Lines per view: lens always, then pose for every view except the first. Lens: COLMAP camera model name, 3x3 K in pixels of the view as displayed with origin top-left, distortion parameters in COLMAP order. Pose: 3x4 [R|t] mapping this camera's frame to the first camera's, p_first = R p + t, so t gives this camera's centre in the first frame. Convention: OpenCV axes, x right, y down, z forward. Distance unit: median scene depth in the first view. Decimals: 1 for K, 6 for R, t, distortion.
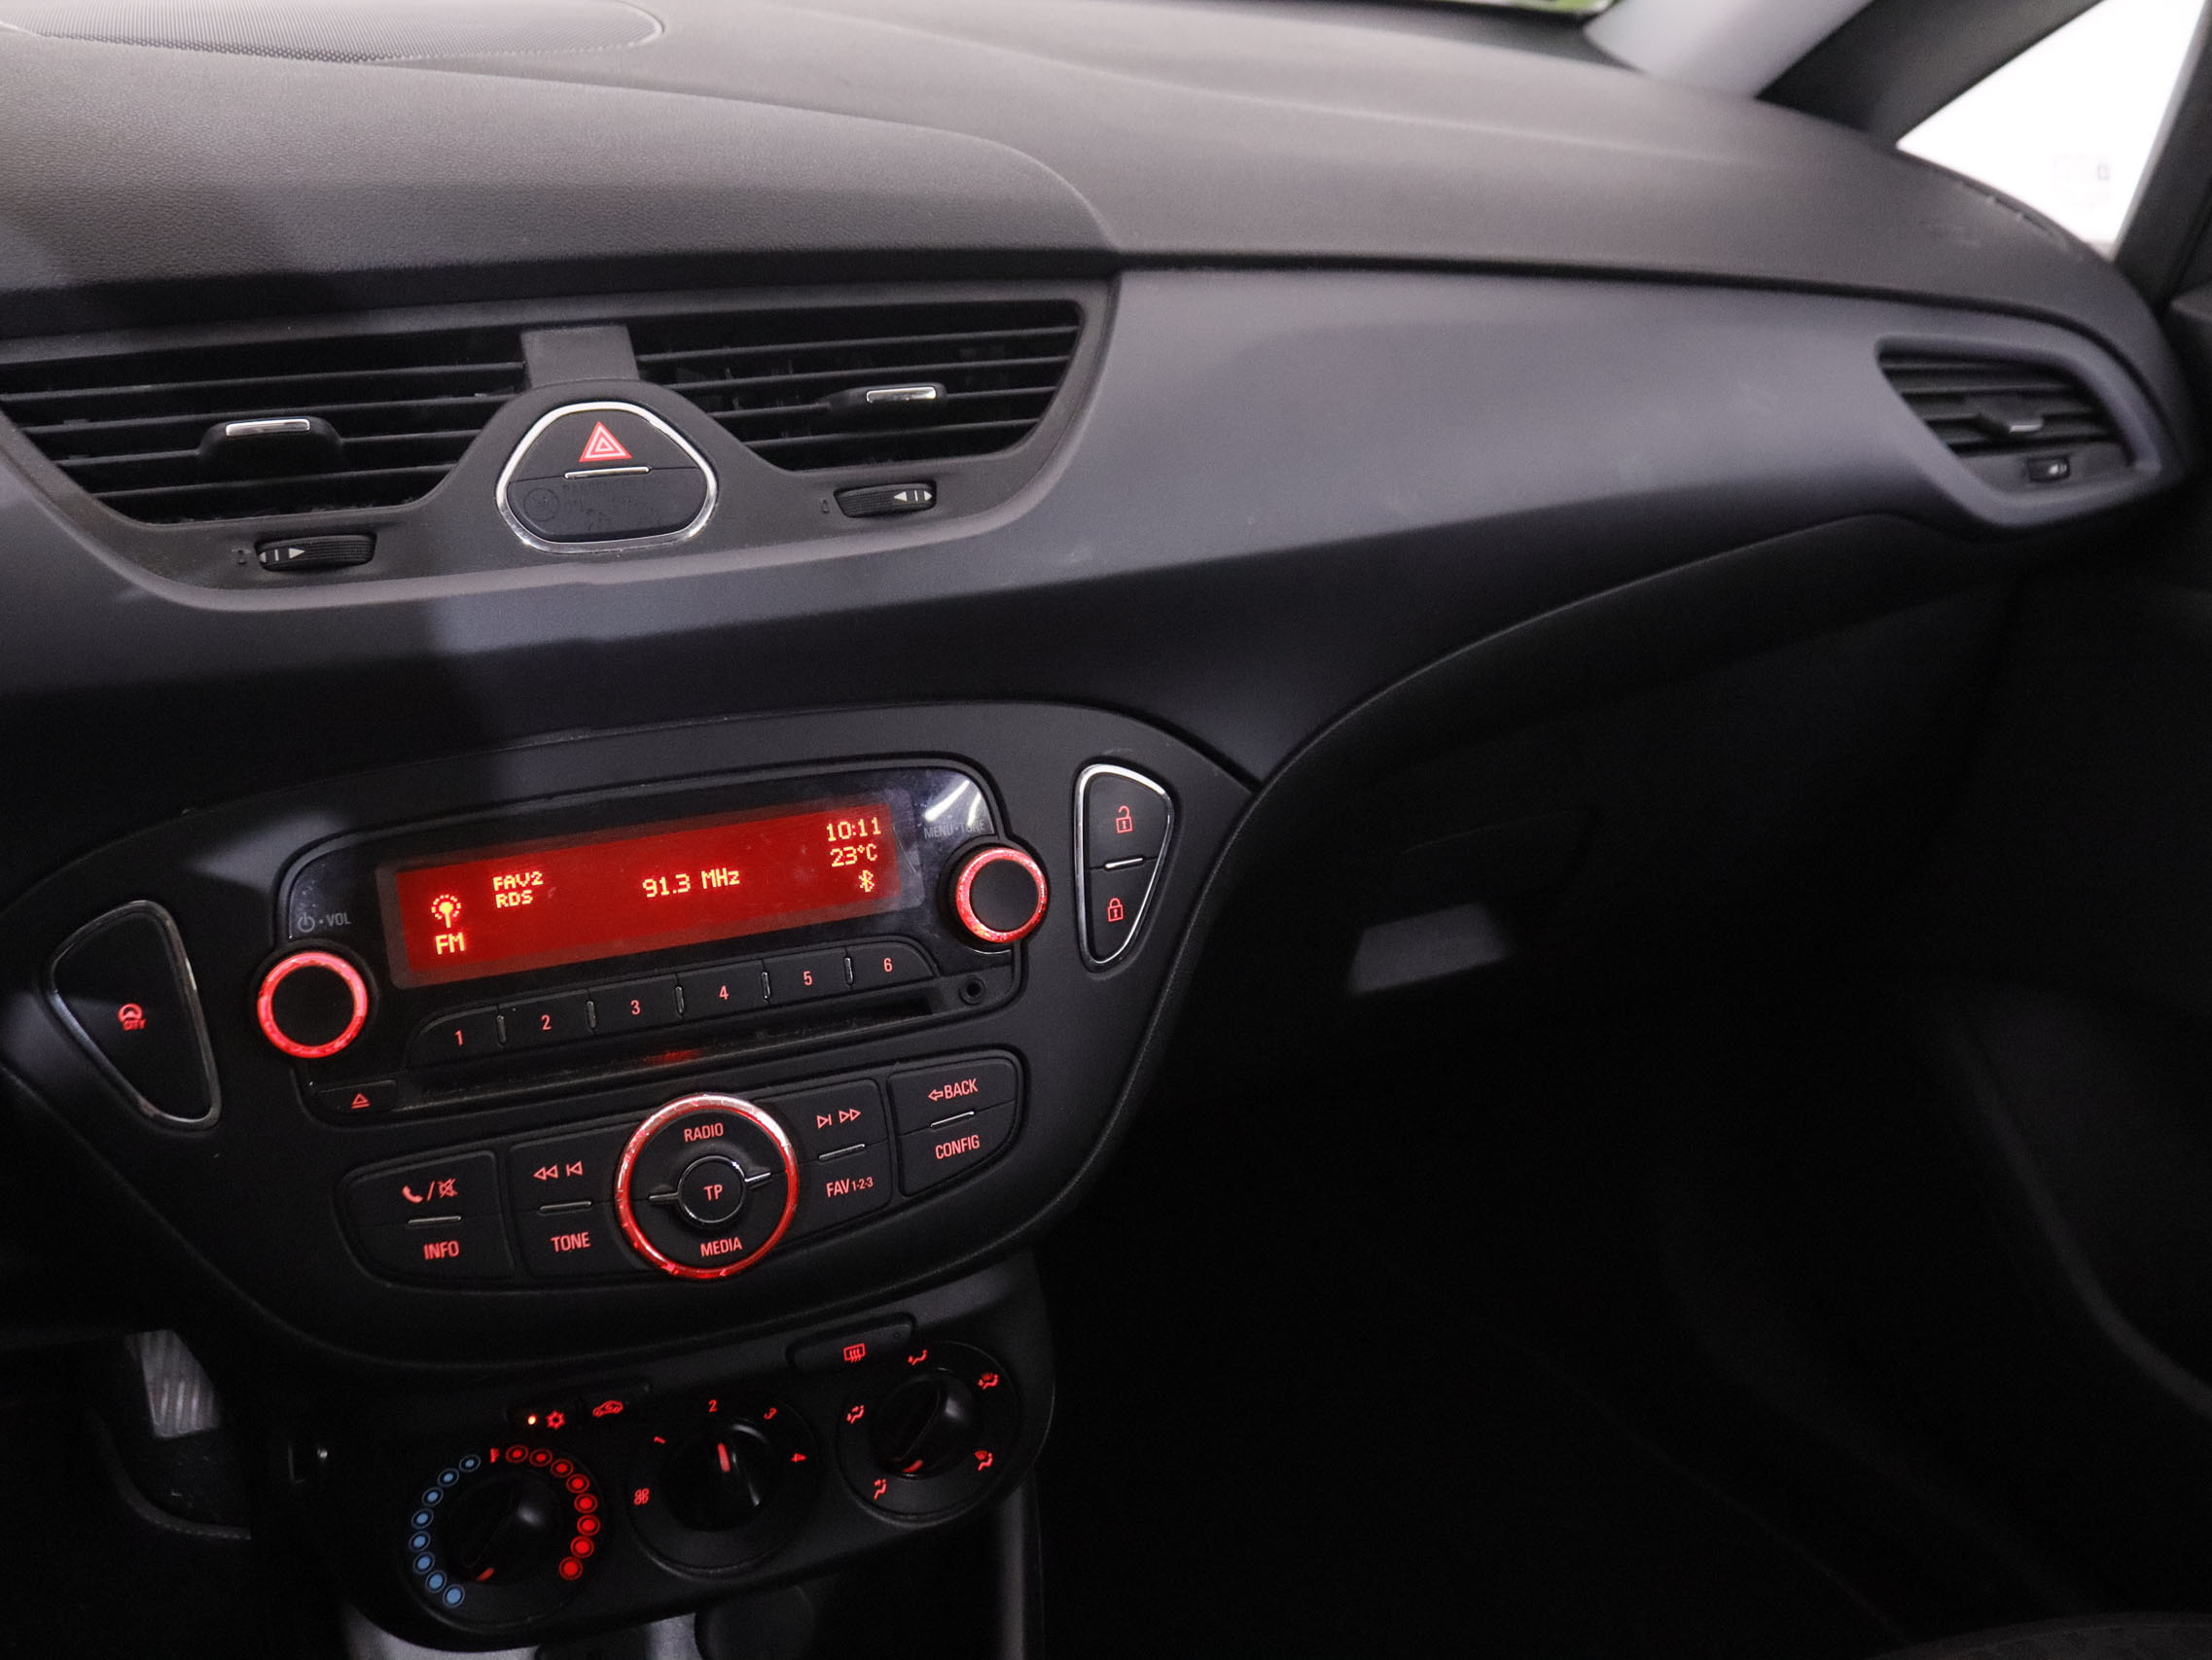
lens RADIAL K [[1973.4, 0, 1077.8], [0, 1973.4, 770.3], [0, 0, 1]] dist [-0.081831, -0.007244]
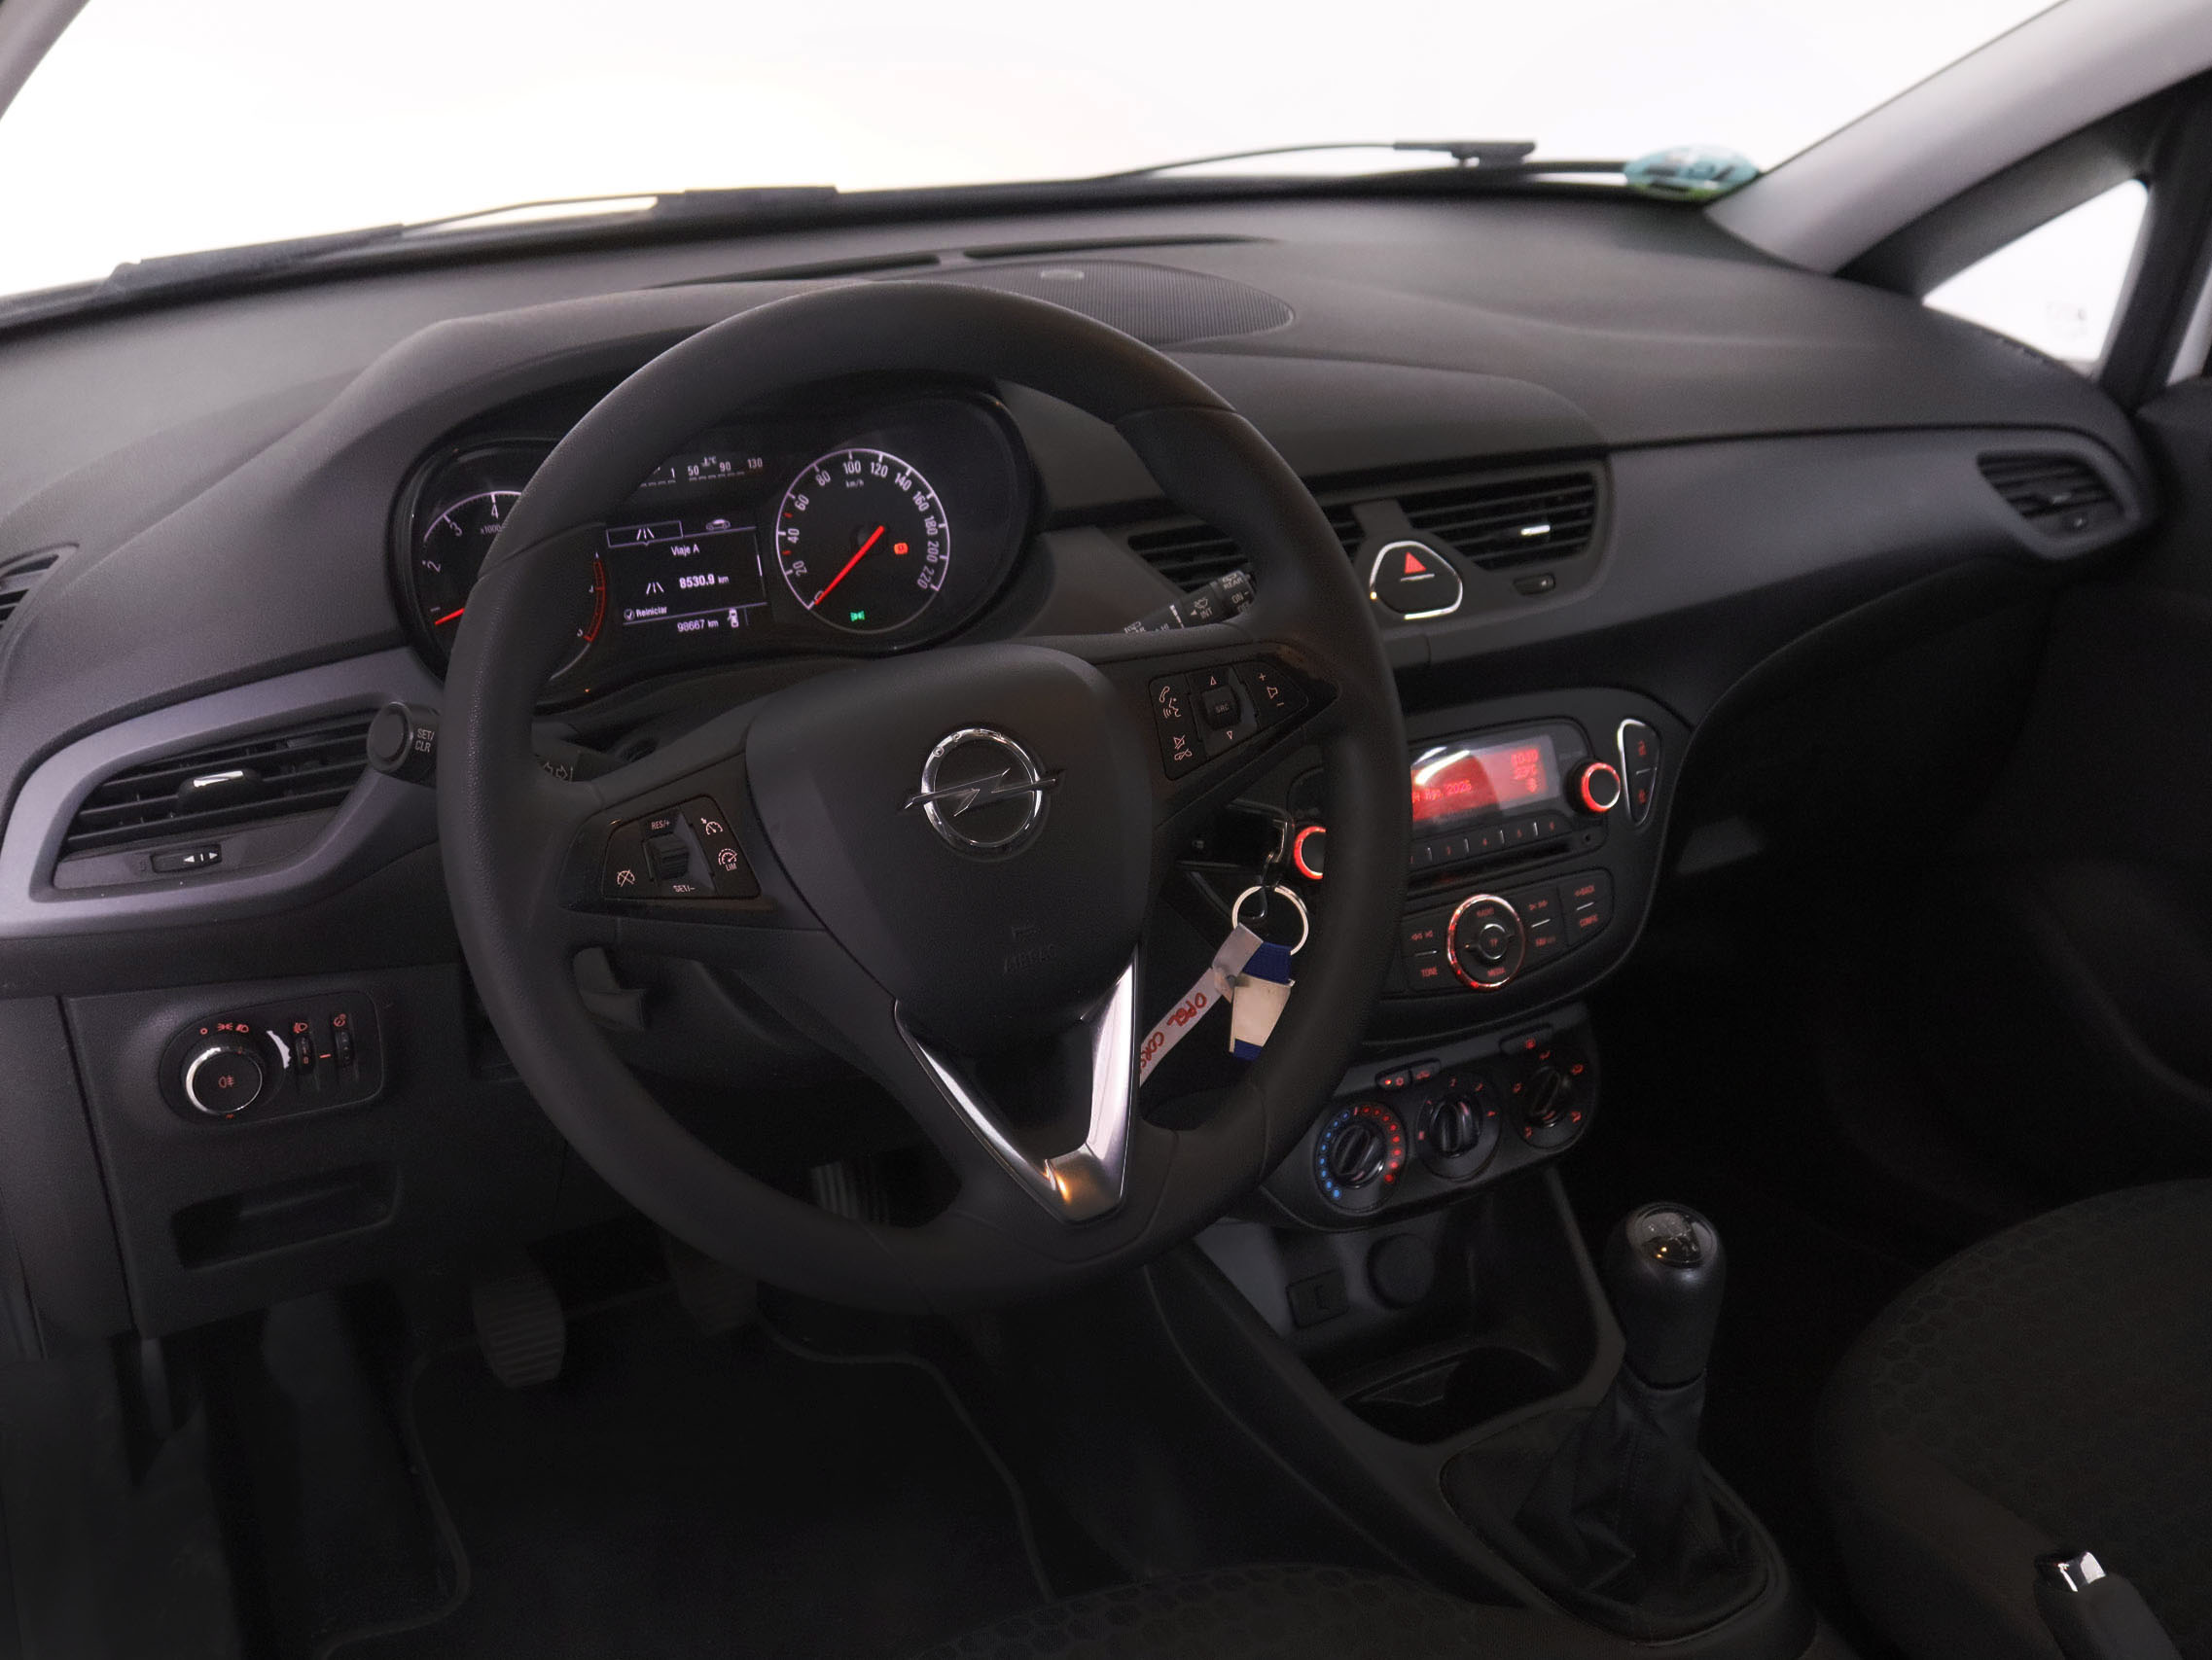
lens RADIAL K [[2283.1, 0, 1109.4], [0, 2283.1, 829.0], [0, 0, 1]] dist [-0.025893, 0.000000]
pose [[0.990397, -0.070754, 0.118776, -0.770012], [0.073082, 0.997208, -0.015353, 0.102417], [-0.117359, 0.023886, 0.992802, -1.127641]]
